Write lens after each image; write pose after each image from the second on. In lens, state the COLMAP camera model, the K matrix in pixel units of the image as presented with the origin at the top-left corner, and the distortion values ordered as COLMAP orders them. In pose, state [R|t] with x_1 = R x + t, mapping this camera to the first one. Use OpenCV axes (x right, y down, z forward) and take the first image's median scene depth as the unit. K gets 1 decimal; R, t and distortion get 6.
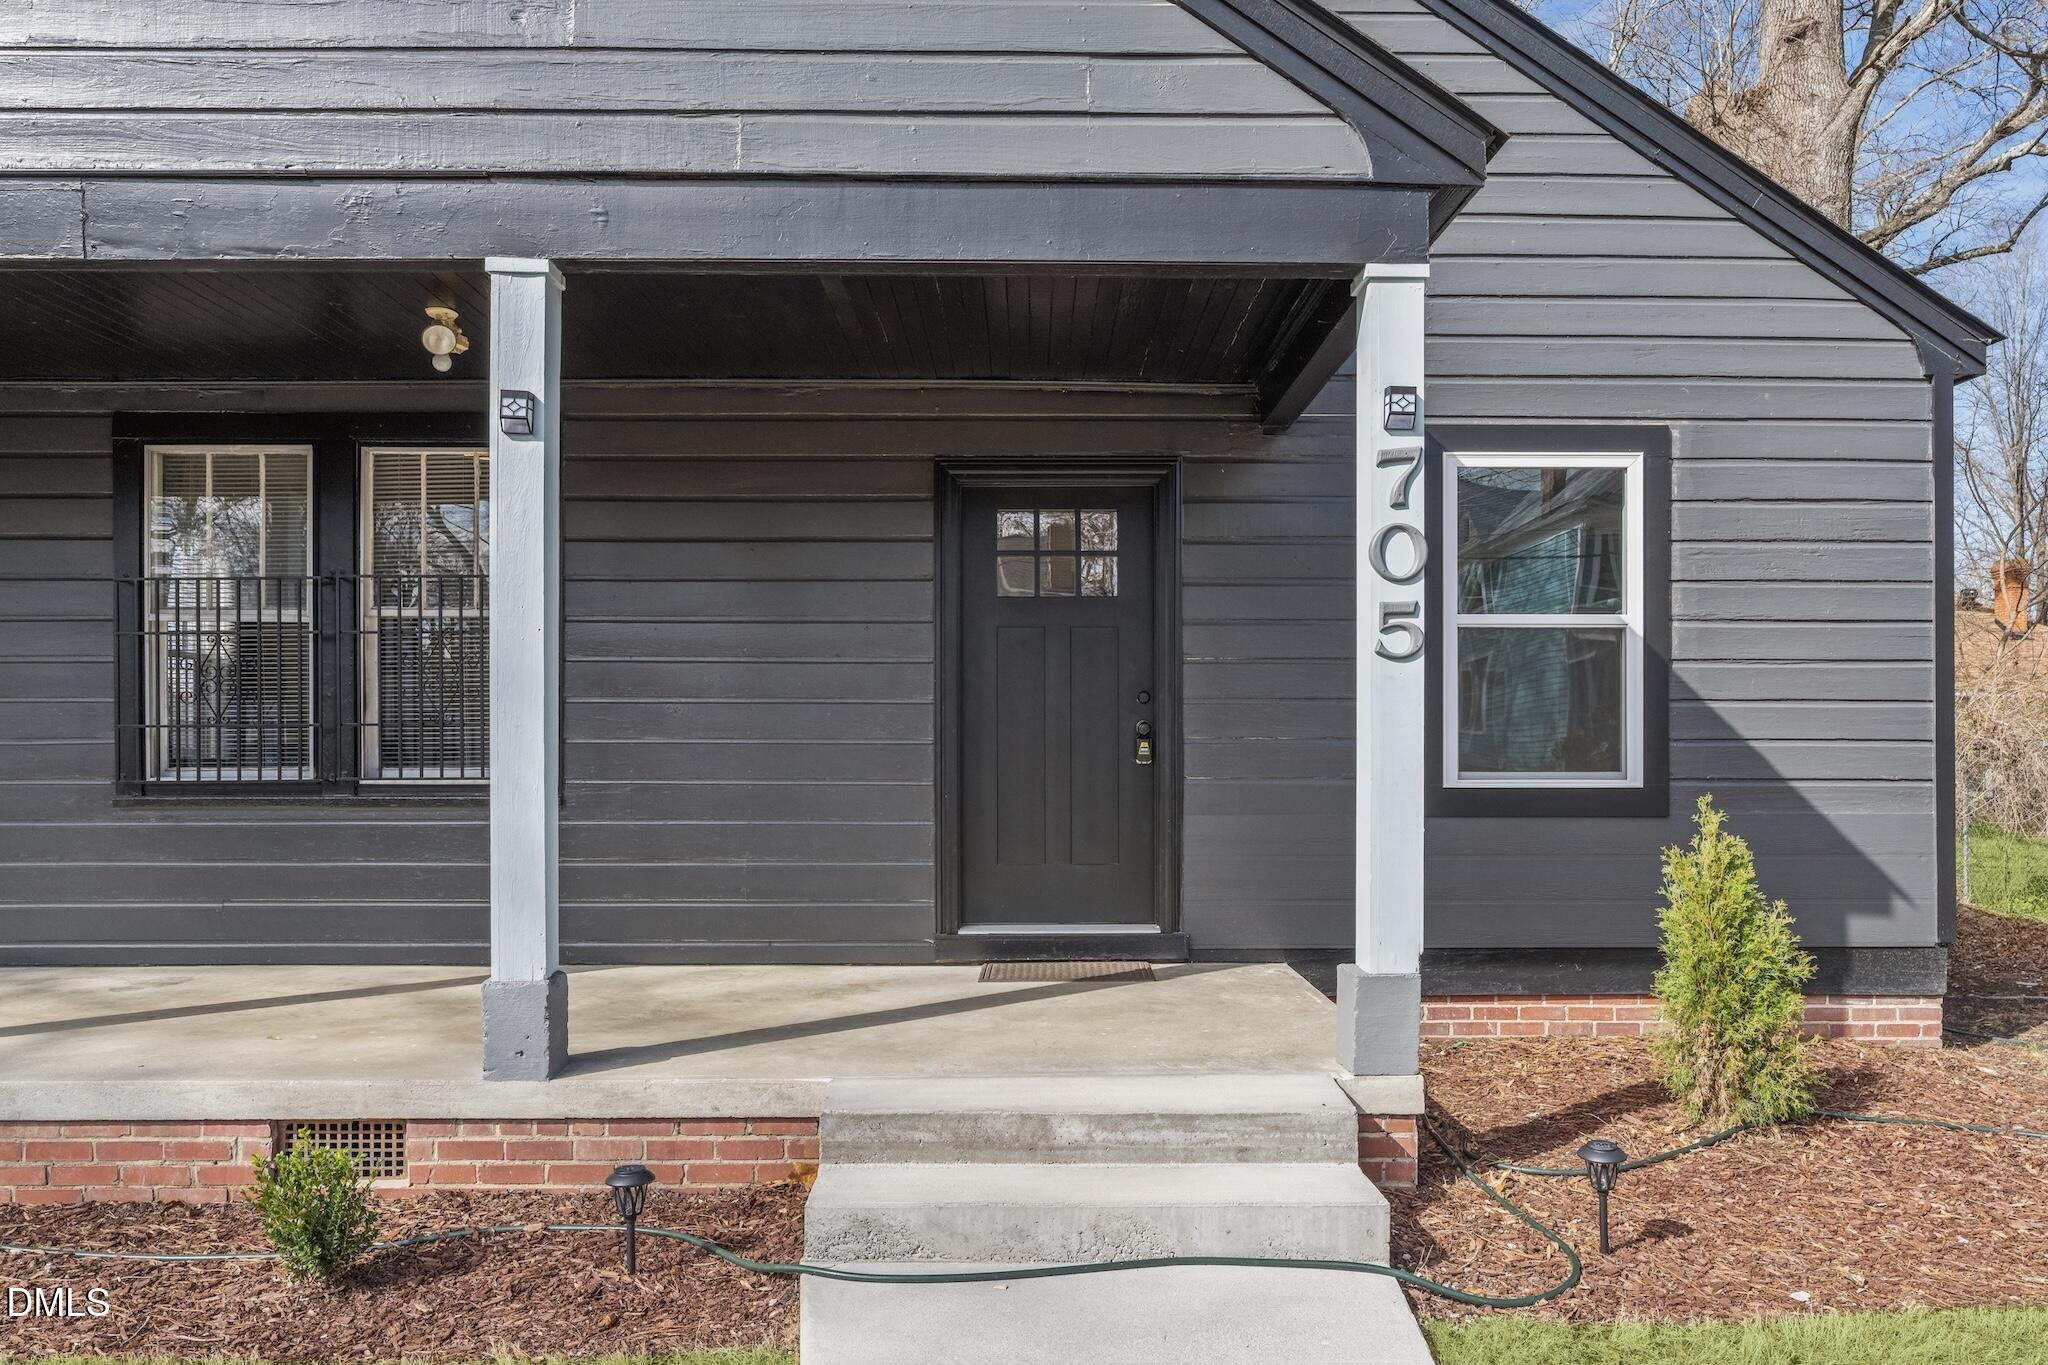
lens RADIAL K [[1391.6, 0, 1029.5], [0, 1391.6, 730.6], [0, 0, 1]] dist [0.000891, -0.000076]
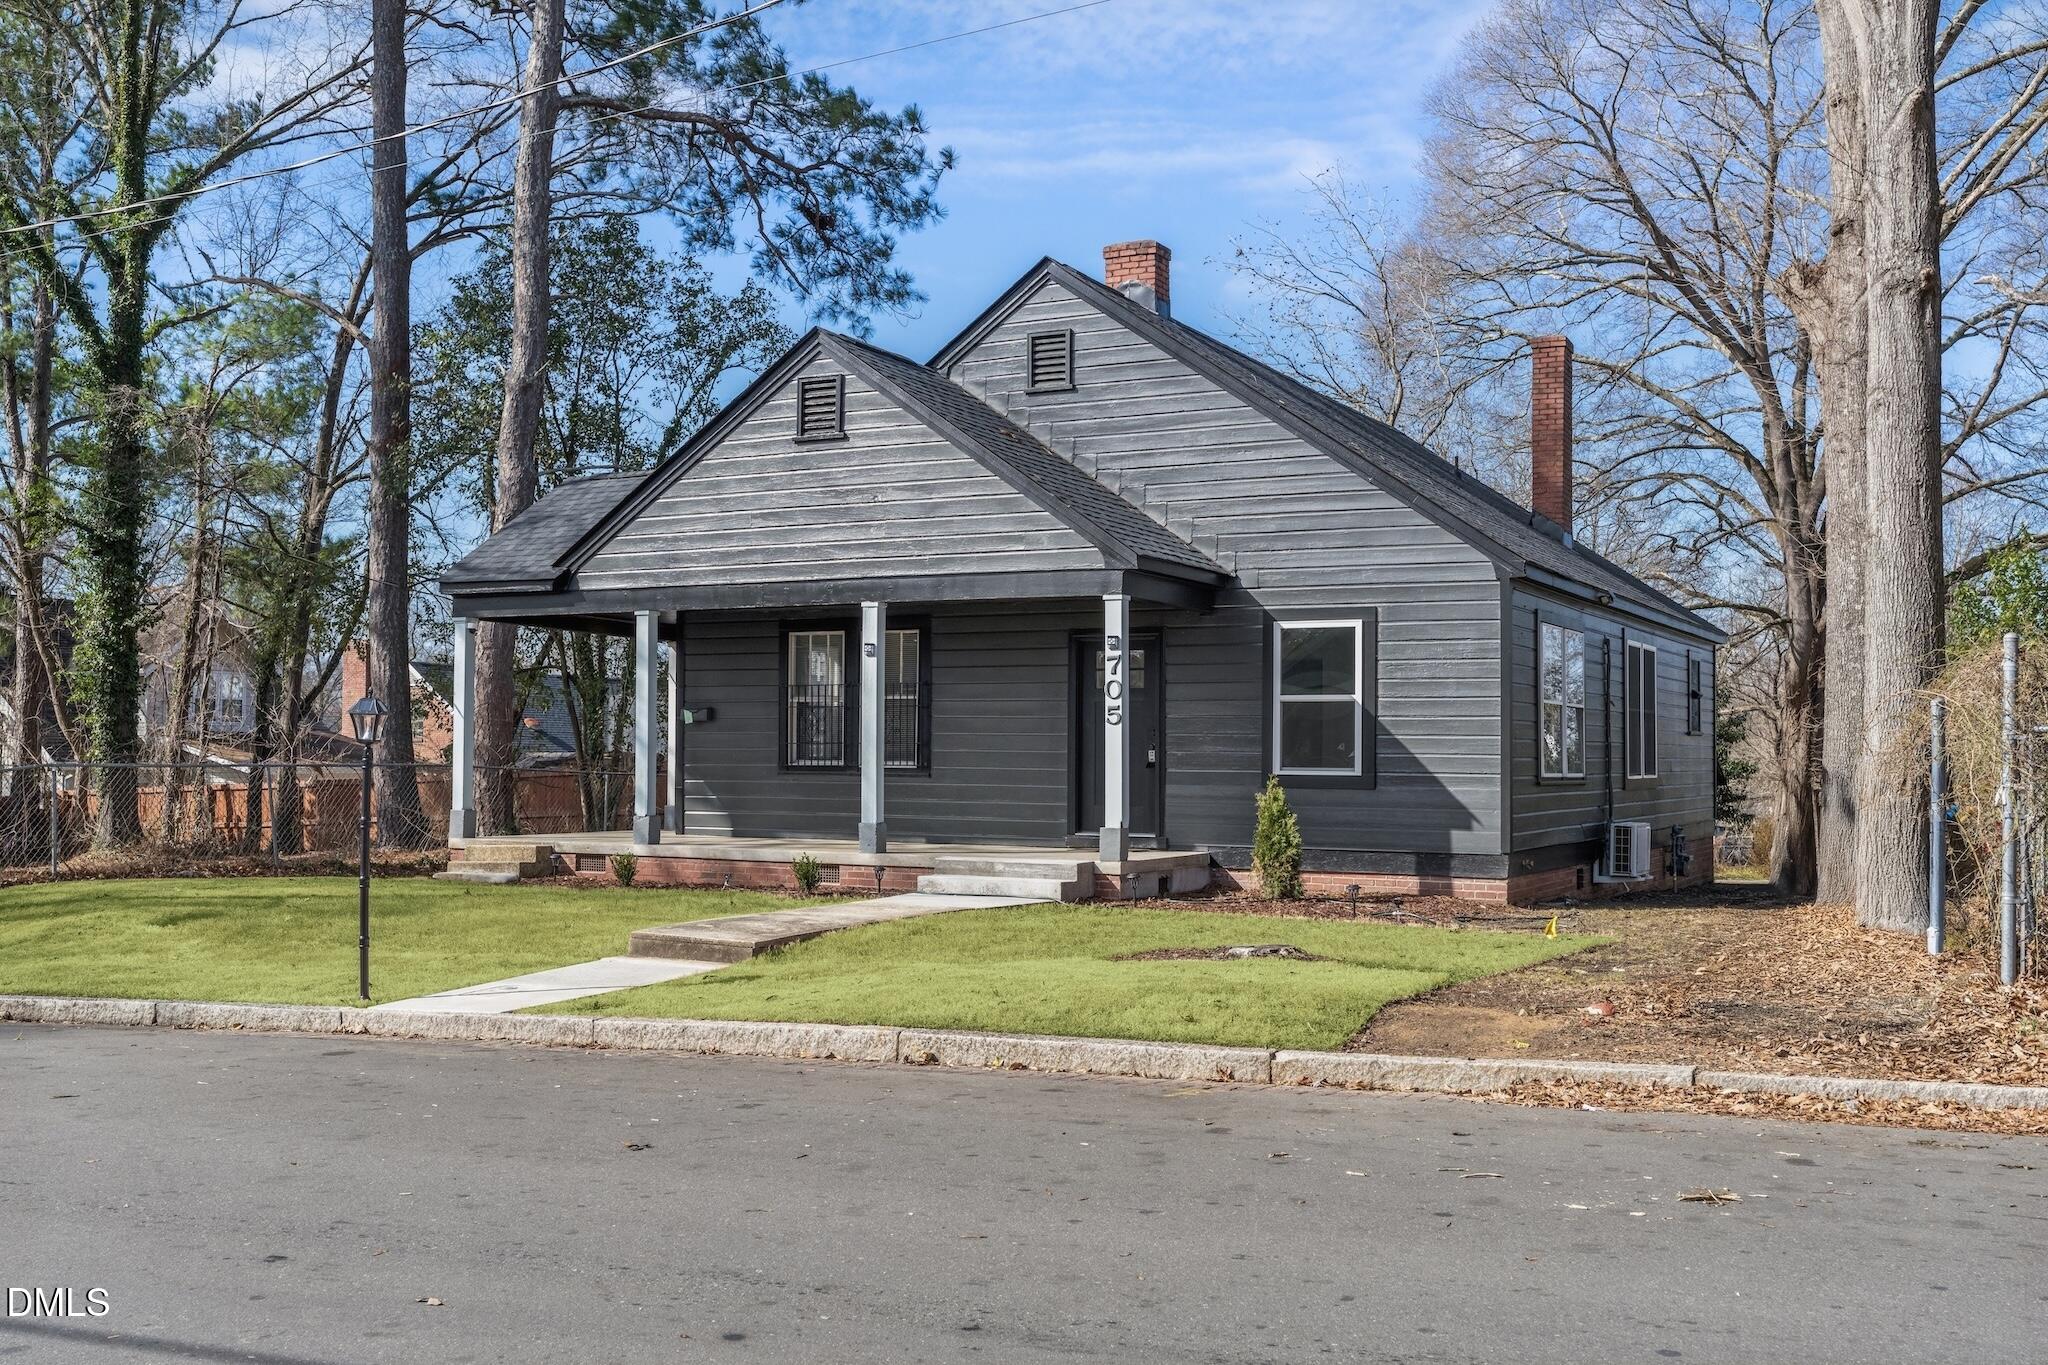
lens RADIAL K [[1902.3, 0, 1025.0], [0, 1902.3, 684.2], [0, 0, 1]] dist [0.010436, 0.000000]
pose [[0.881291, -0.009809, -0.472472, 1.374294], [-0.005704, 0.999491, -0.031389, -0.004645], [0.472539, 0.030357, 0.880787, -1.839759]]
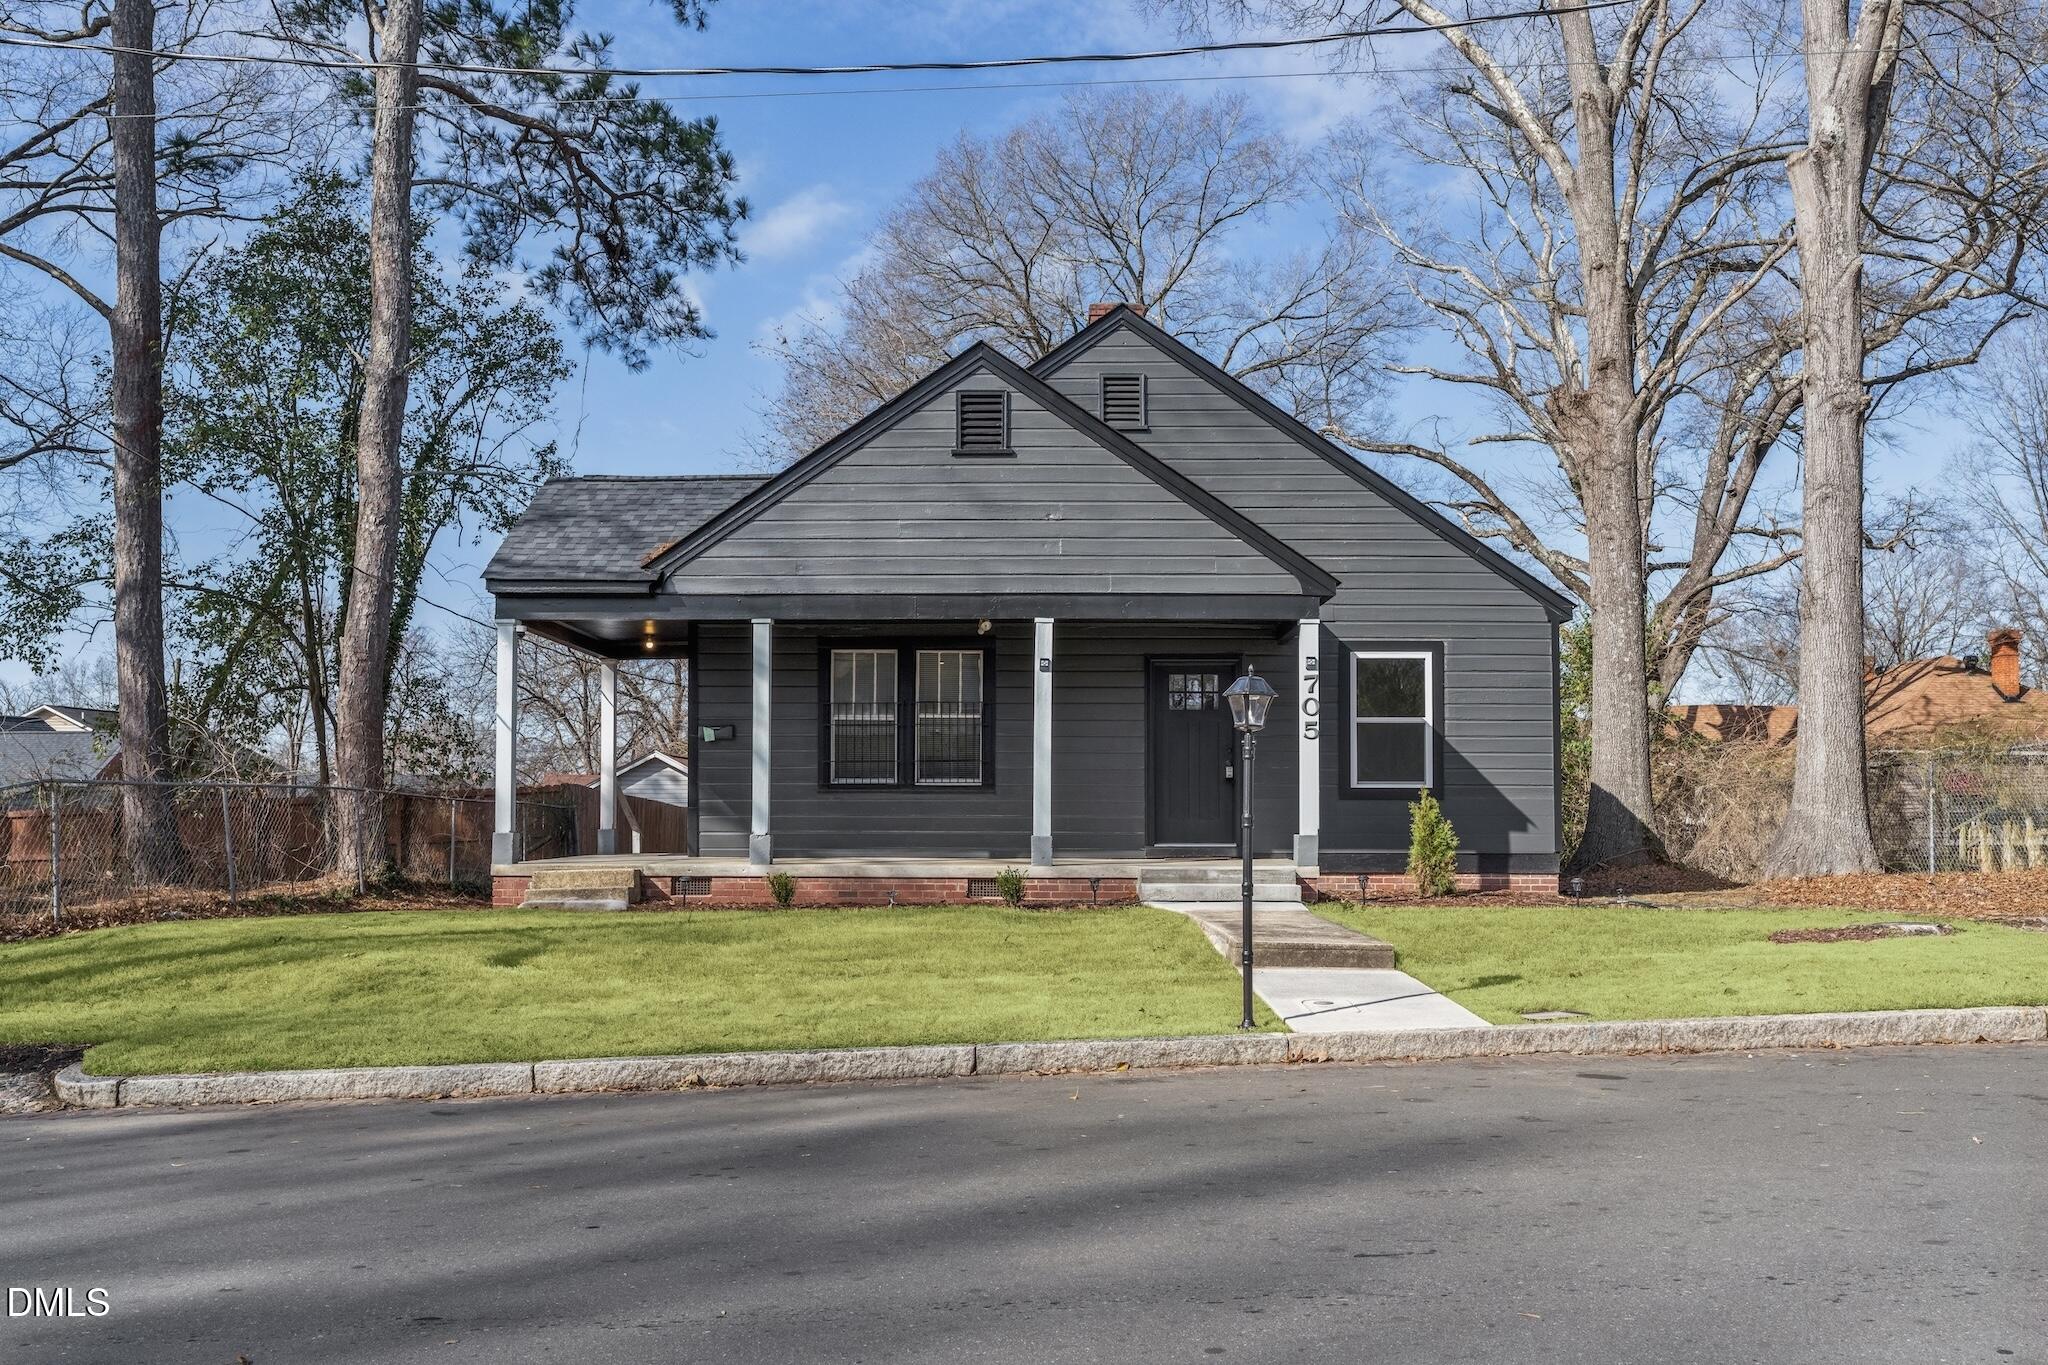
lens RADIAL K [[1608.7, 0, 1013.5], [0, 1608.7, 730.8], [0, 0, 1]] dist [-0.005071, 0.014511]
pose [[0.999425, 0.001311, -0.033884, -0.204887], [-0.002618, 0.999253, -0.038567, 0.052088], [0.033808, 0.038634, 0.998681, -1.874821]]
